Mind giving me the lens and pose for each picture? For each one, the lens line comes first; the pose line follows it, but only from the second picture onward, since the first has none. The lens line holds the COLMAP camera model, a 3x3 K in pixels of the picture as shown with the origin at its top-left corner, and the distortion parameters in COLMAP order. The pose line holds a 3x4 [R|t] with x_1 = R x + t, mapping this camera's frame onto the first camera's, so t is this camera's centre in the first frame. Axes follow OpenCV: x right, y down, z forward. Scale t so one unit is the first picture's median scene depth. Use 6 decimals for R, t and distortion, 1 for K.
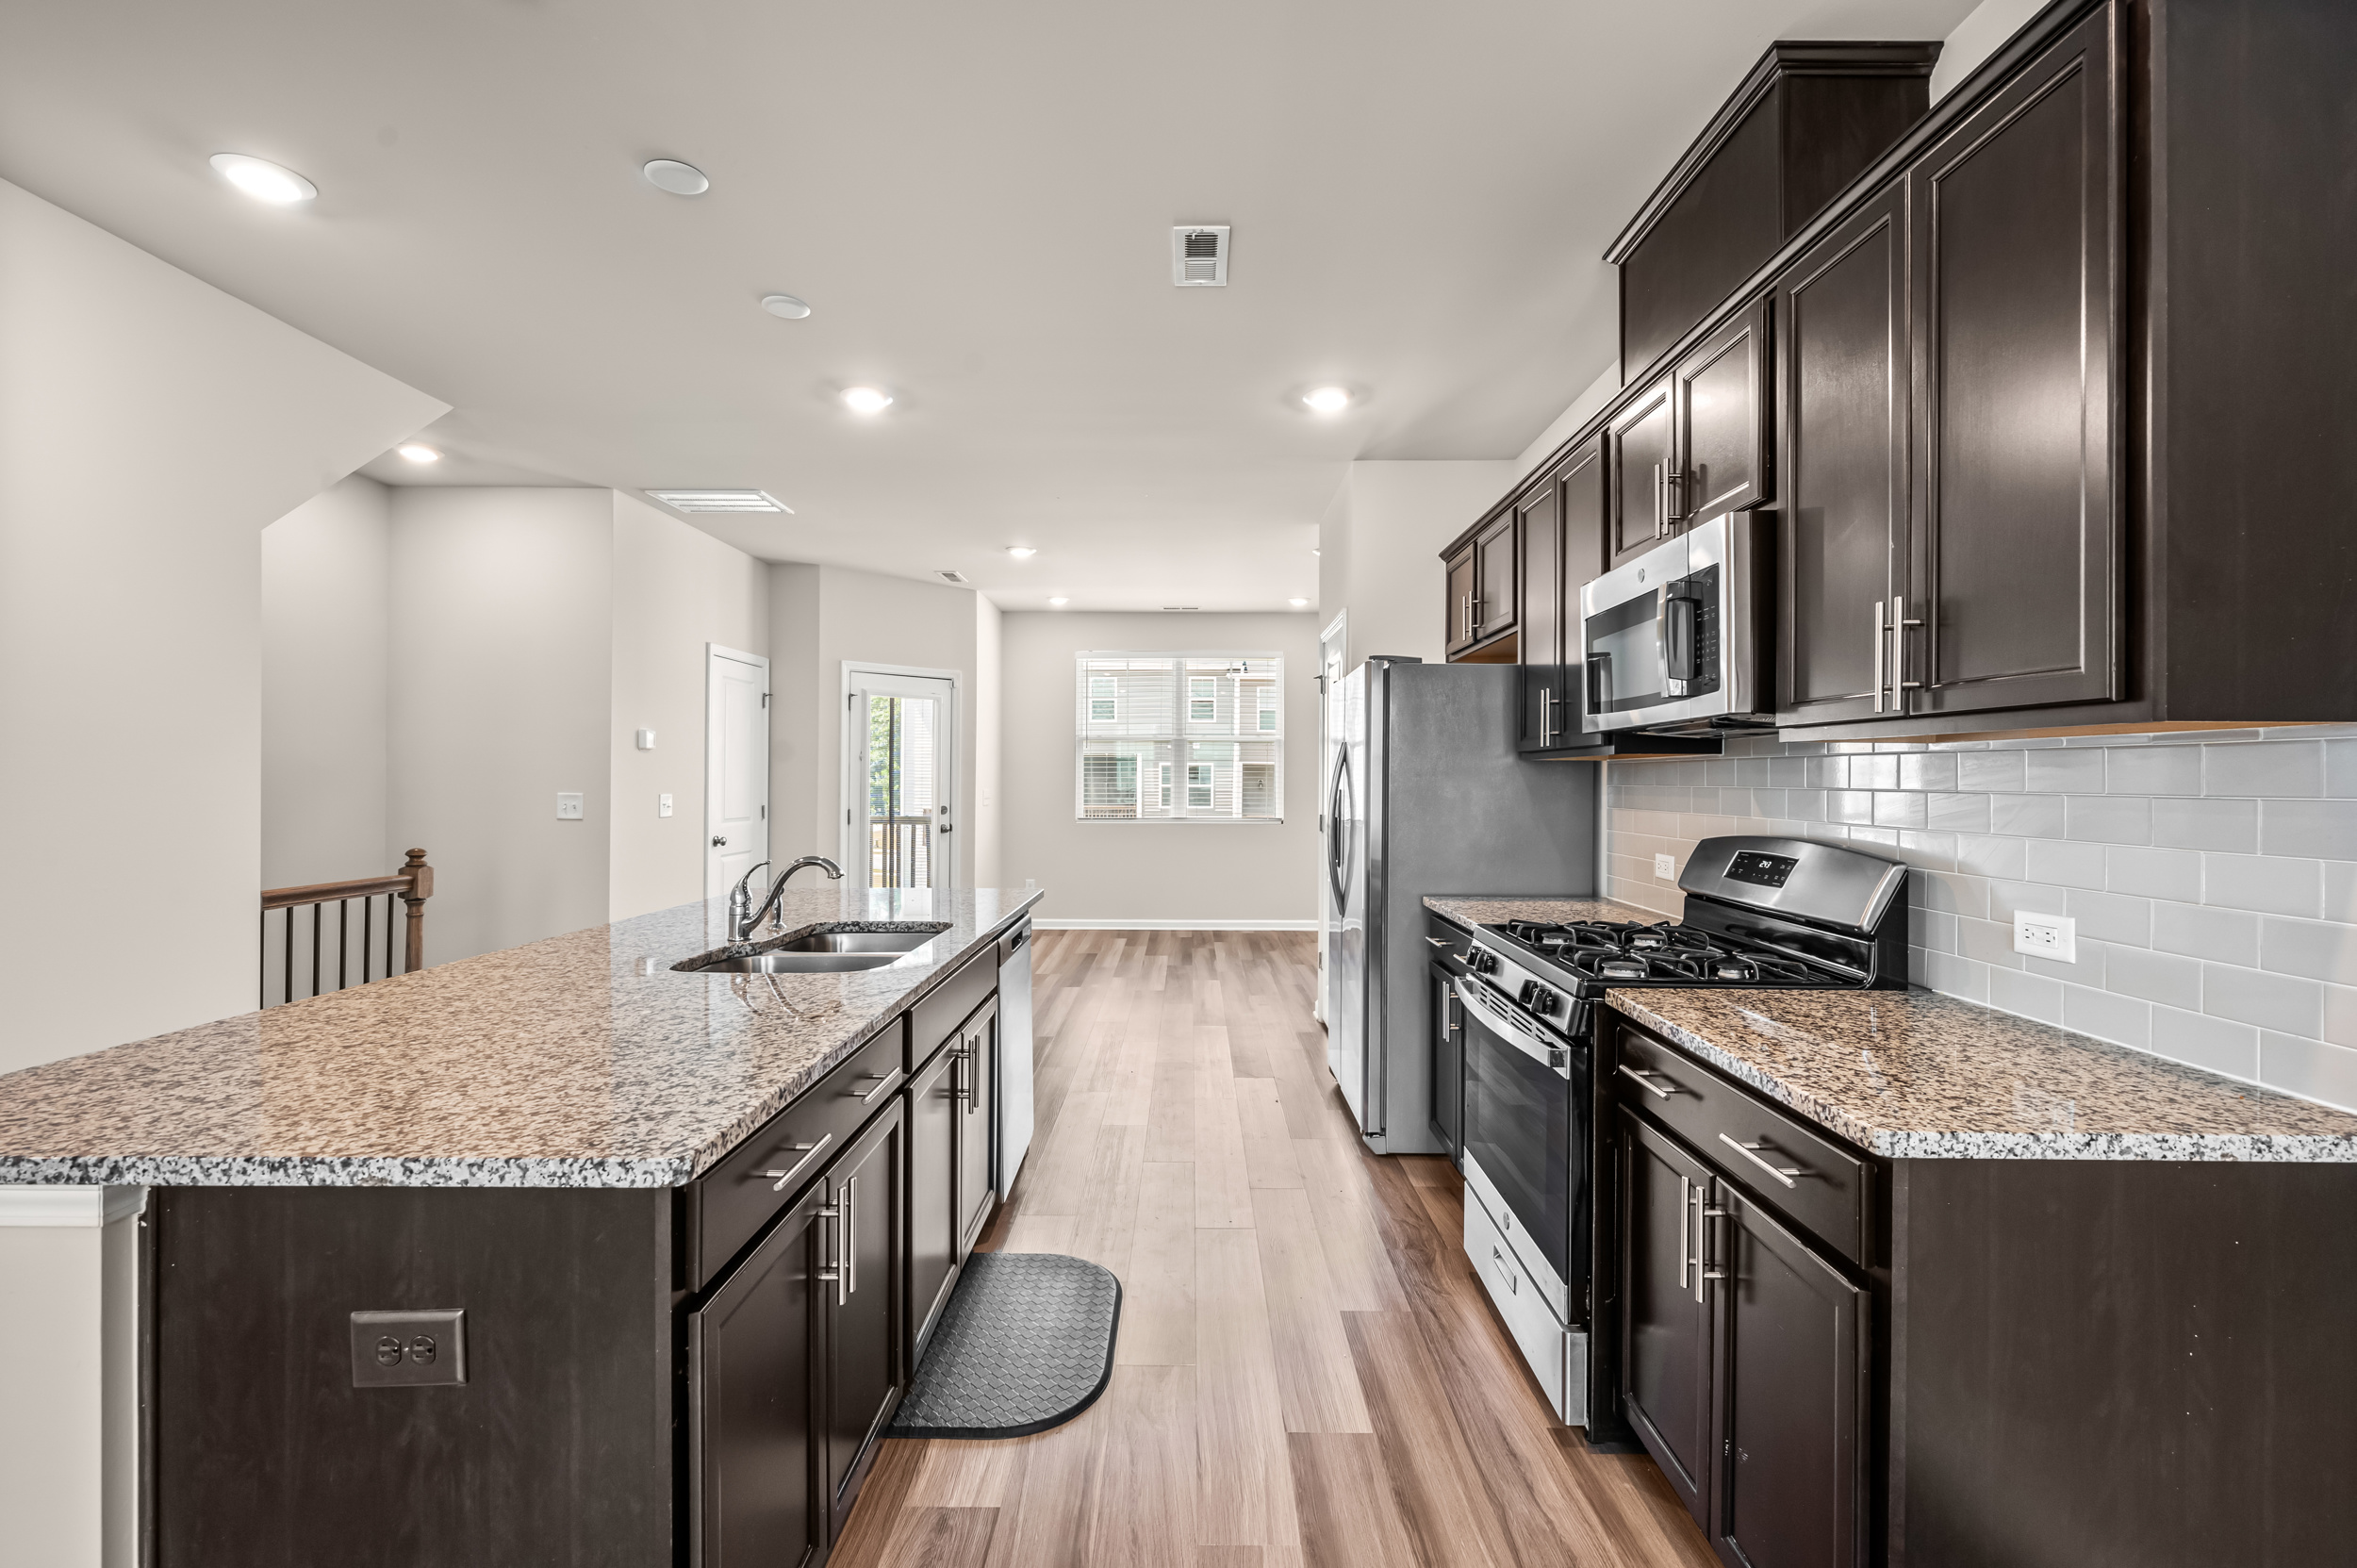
lens RADIAL K [[1004.8, 0, 1180.4], [0, 1004.8, 778.8], [0, 0, 1]] dist [-0.002929, 0.000815]
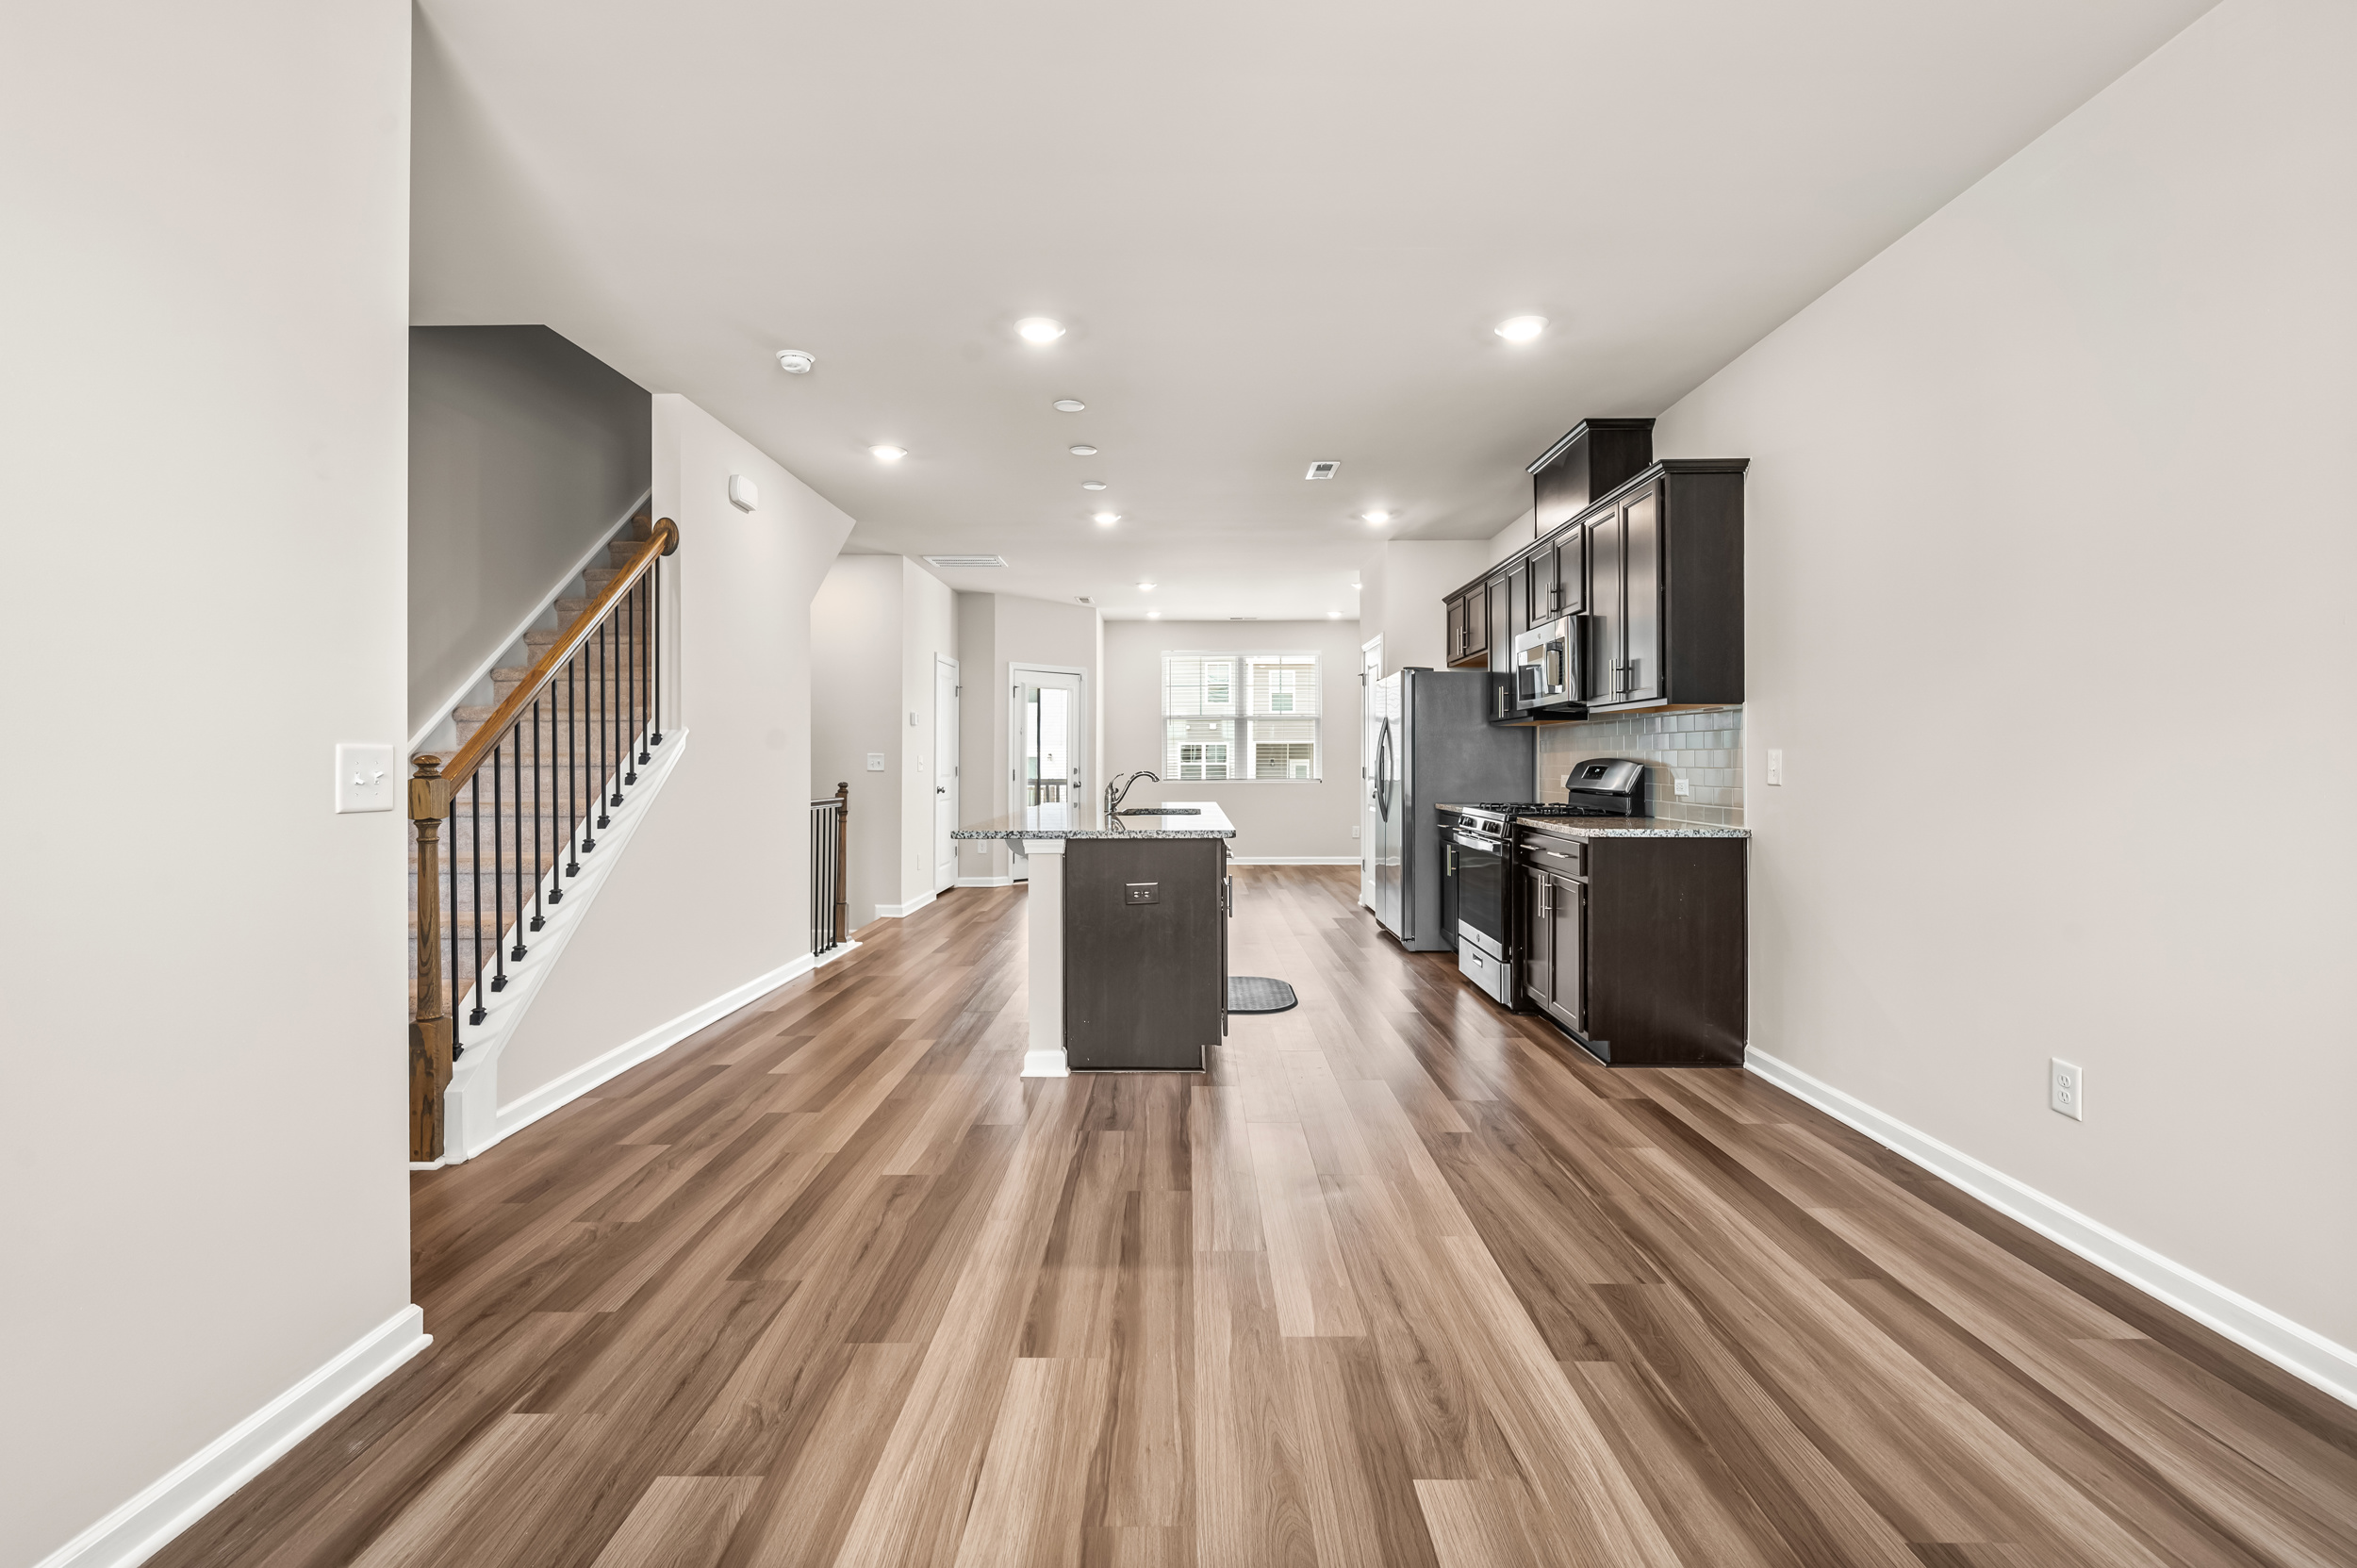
lens RADIAL K [[1004.8, 0, 1171.4], [0, 1004.8, 756.0], [0, 0, 1]] dist [-0.002929, 0.000815]
pose [[0.999947, -0.005296, -0.008817, -0.204716], [0.005250, 0.999973, -0.005163, 0.039884], [0.008844, 0.005116, 0.999948, -0.763276]]
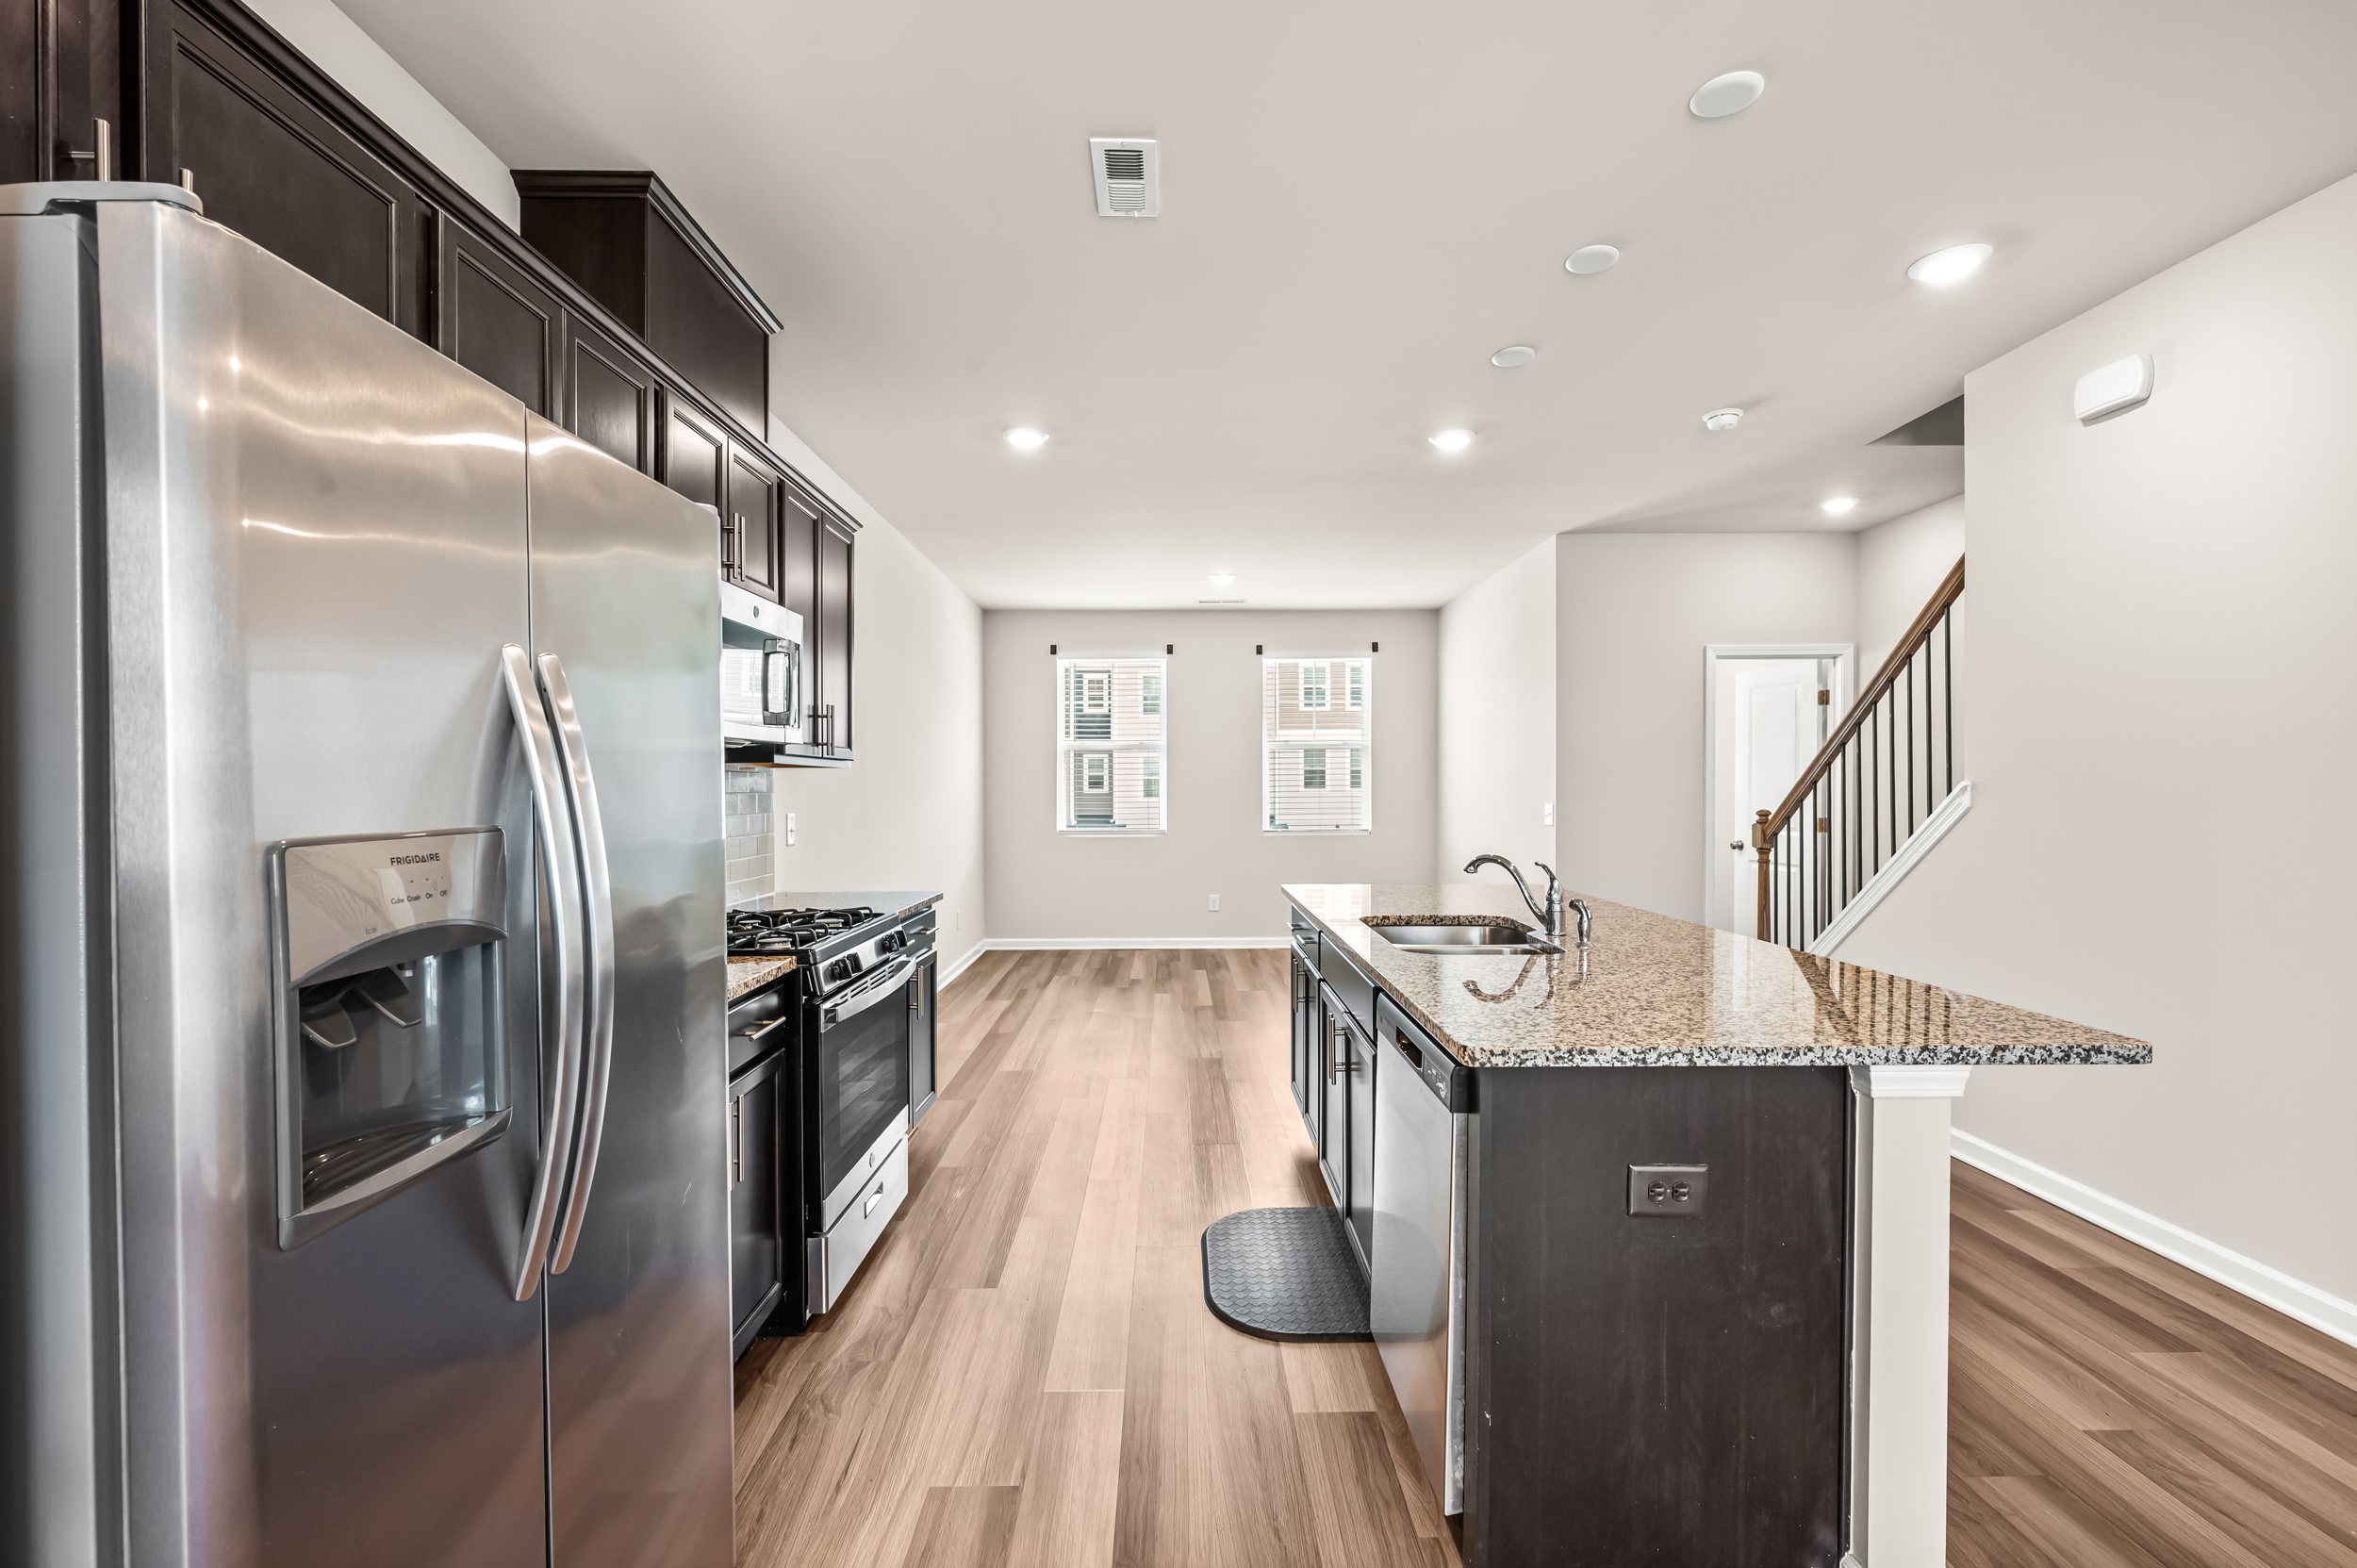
lens RADIAL K [[1044.5, 0, 1180.7], [0, 1044.5, 794.0], [0, 0, 1]] dist [-0.001919, 0.001053]
pose [[-0.999851, -0.000032, -0.017276, -0.011214], [-0.000152, 0.999976, 0.006974, 0.000171], [0.017275, 0.006975, -0.999826, 1.488093]]
